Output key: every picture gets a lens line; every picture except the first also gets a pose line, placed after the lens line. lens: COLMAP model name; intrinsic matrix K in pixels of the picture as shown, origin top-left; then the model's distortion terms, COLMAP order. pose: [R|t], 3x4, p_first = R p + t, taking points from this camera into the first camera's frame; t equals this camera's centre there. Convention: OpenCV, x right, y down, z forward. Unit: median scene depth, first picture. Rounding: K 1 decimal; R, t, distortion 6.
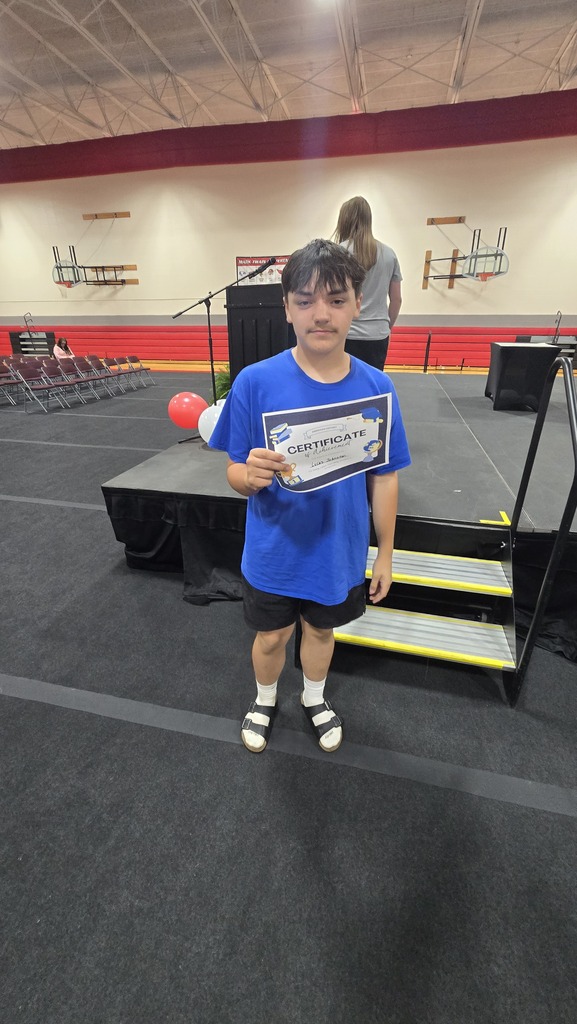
lens RADIAL K [[423.7, 0, 285.9], [0, 423.7, 509.2], [0, 0, 1]] dist [-0.009684, 0.003423]
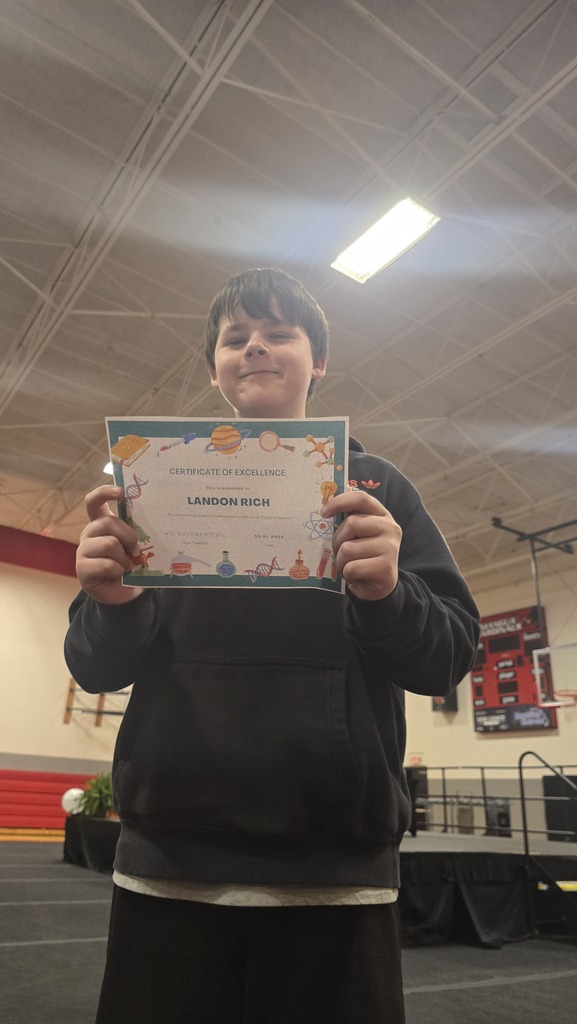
lens RADIAL K [[701.7, 0, 285.8], [0, 701.7, 501.9], [0, 0, 1]] dist [0.061263, -0.079138]
pose [[0.656061, 0.328808, 0.679315, -0.516011], [0.258945, 0.747394, -0.611841, 0.076342], [-0.708895, 0.577310, 0.405193, -0.027095]]
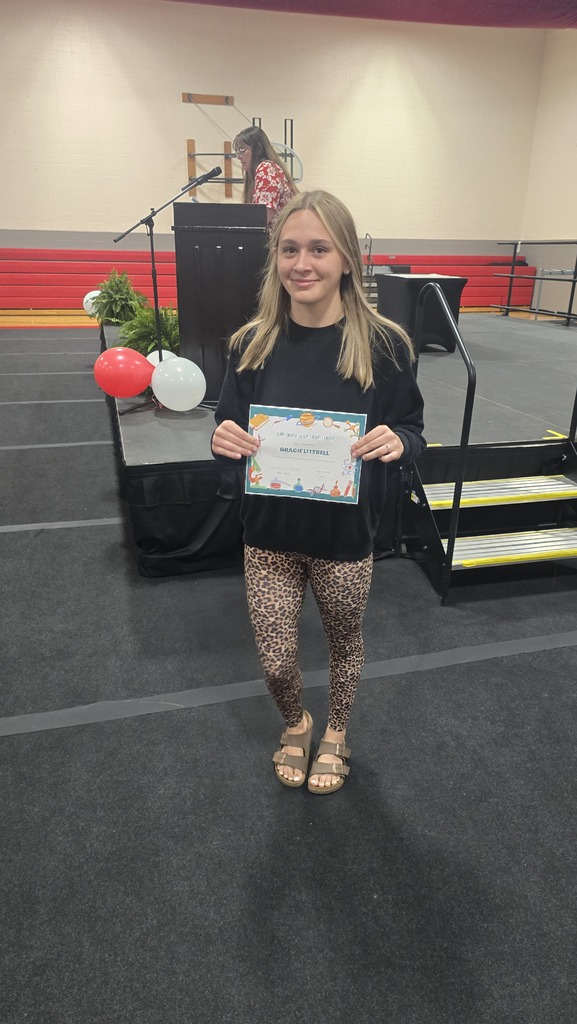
lens RADIAL K [[697.5, 0, 290.0], [0, 697.5, 512.2], [0, 0, 1]] dist [0.065119, -0.072861]
pose [[0.875254, -0.158920, 0.456809, -0.172544], [0.181083, 0.983456, -0.004822, 0.018997], [-0.448486, 0.086940, 0.889552, -0.049393]]
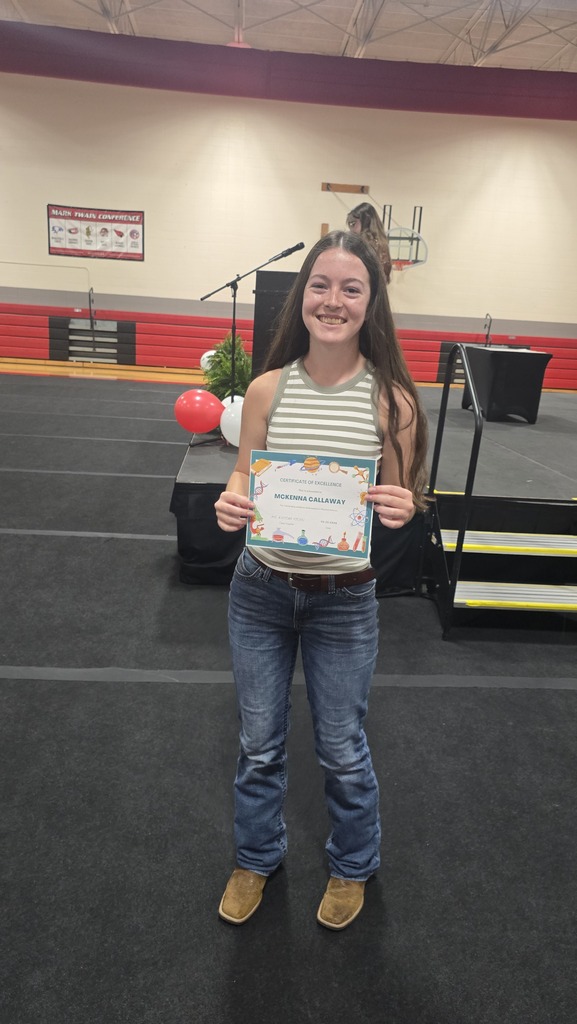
lens RADIAL K [[697.1, 0, 273.3], [0, 697.1, 509.6], [0, 0, 1]] dist [0.066239, -0.076161]
pose [[0.955539, -0.021412, 0.294086, -0.151649], [0.061588, 0.989855, -0.128042, 0.044573], [-0.288361, 0.140461, 0.947164, -0.092257]]
